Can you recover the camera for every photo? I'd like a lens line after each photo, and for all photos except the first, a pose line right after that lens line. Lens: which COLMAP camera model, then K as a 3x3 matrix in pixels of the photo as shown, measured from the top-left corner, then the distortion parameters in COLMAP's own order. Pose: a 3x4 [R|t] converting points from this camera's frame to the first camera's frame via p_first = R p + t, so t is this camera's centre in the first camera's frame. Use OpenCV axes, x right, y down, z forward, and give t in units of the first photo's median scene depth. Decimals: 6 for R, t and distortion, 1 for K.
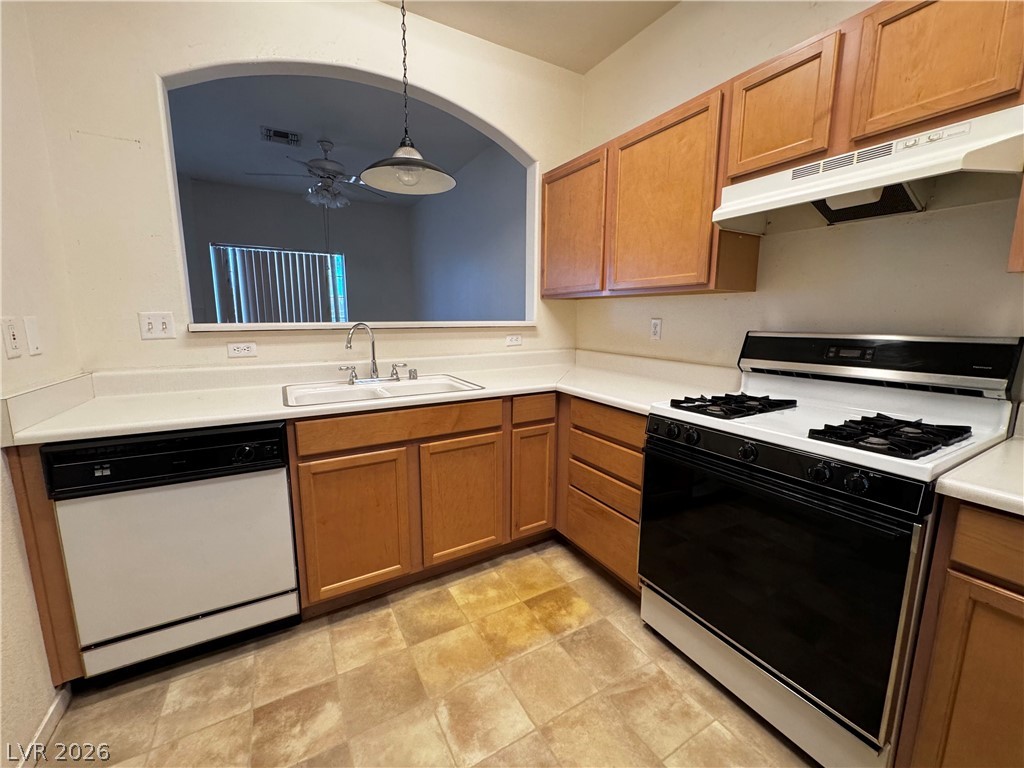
lens RADIAL K [[411.3, 0, 499.1], [0, 411.3, 382.2], [0, 0, 1]] dist [-0.004325, 0.000660]
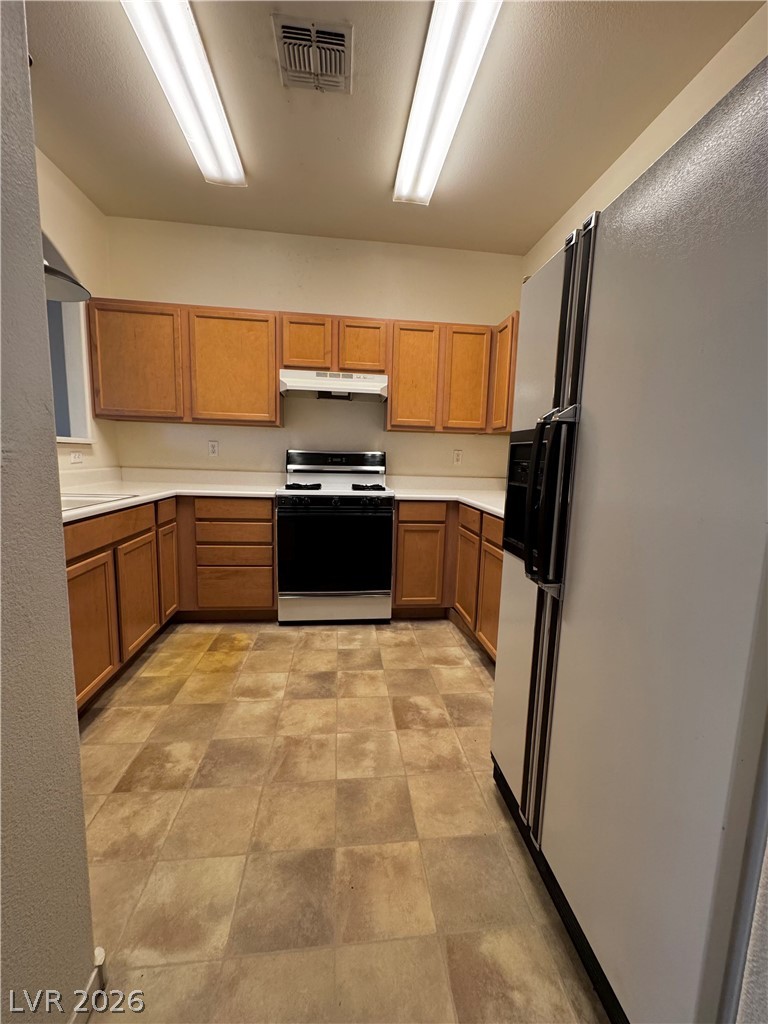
lens RADIAL K [[411.3, 0, 388.6], [0, 411.3, 511.0], [0, 0, 1]] dist [-0.004325, 0.000660]
pose [[0.388451, -0.109998, 0.914881, -0.933383], [0.117526, 0.990655, 0.069209, 0.070644], [-0.913944, 0.080638, 0.397748, -0.099168]]
